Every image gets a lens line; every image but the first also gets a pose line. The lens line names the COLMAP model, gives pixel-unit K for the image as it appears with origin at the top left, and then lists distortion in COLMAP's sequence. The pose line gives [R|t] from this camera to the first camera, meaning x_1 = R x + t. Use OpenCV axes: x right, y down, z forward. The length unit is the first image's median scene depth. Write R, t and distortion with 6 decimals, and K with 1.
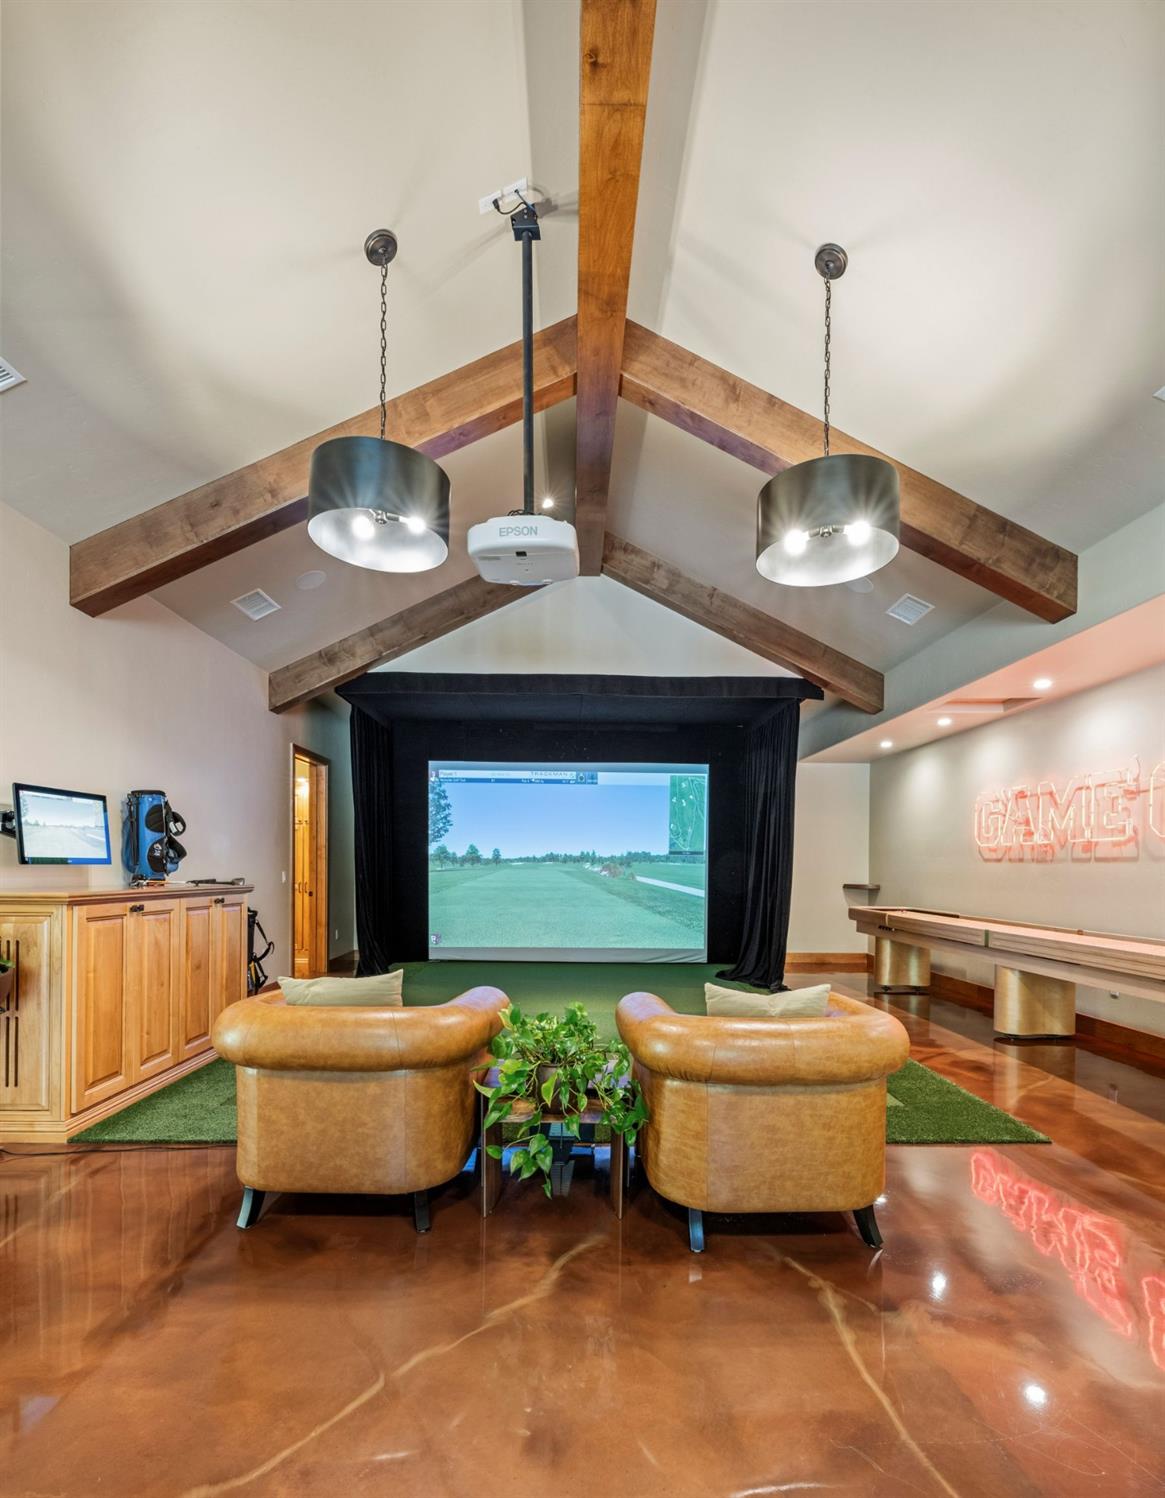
lens RADIAL K [[692.0, 0, 583.4], [0, 692.0, 871.8], [0, 0, 1]] dist [0.001772, 0.000043]
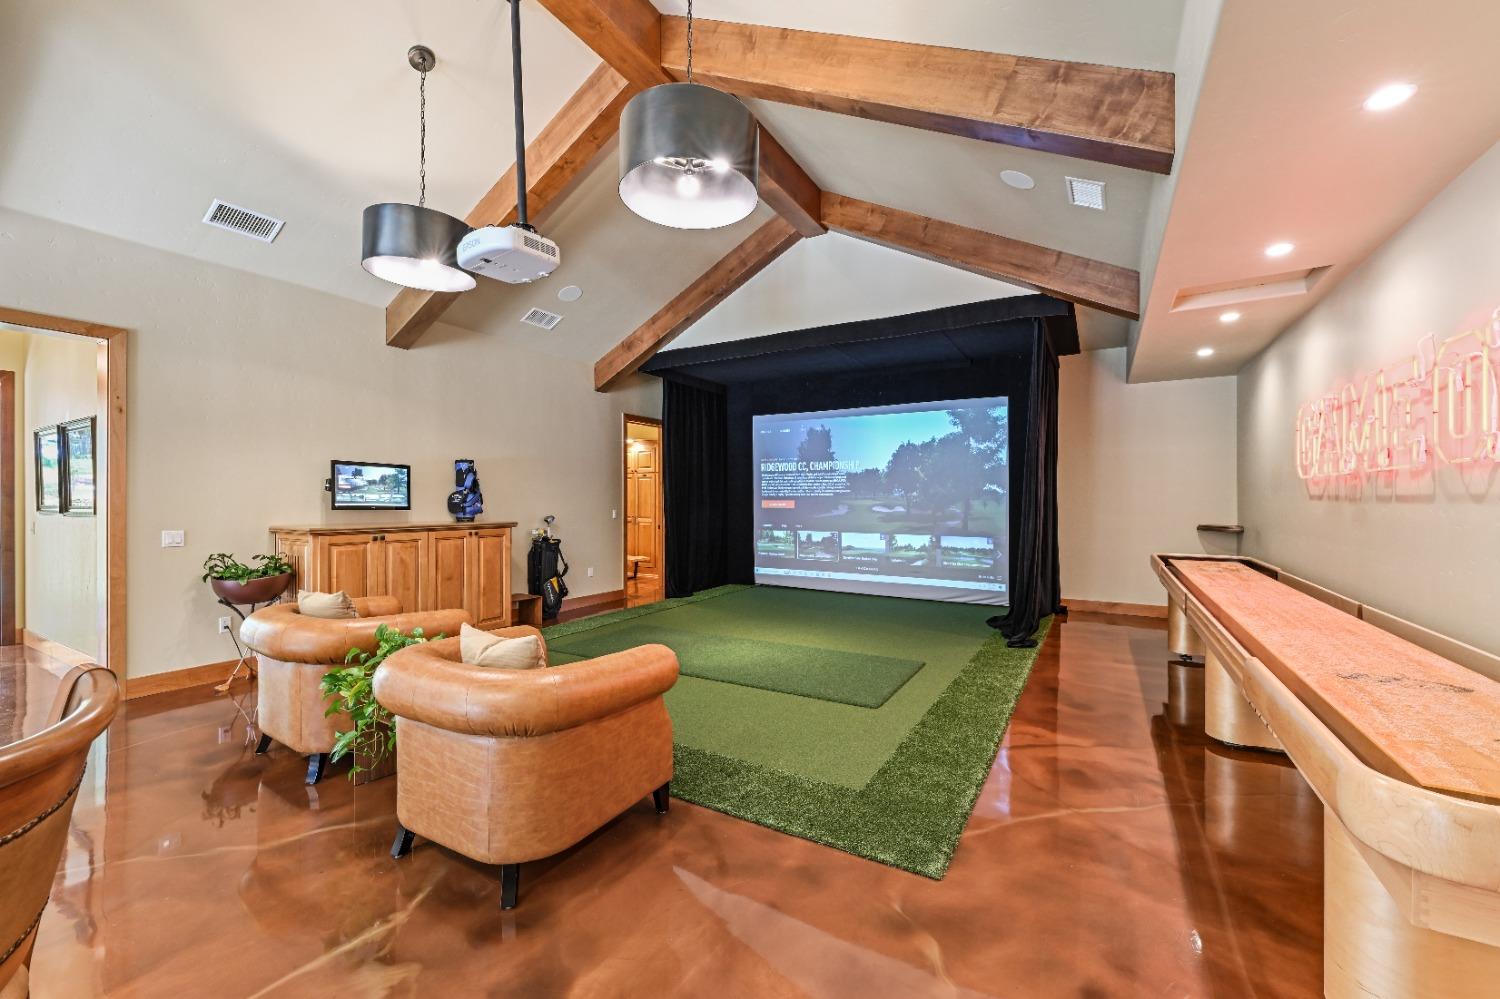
lens RADIAL K [[599.9, 0, 749.4], [0, 599.9, 499.8], [0, 0, 1]] dist [-0.000333, -0.000071]
pose [[0.853632, -0.006711, -0.520833, 0.512638], [0.002478, 0.999958, -0.008824, -0.012848], [0.520870, 0.006242, 0.853613, 0.197640]]
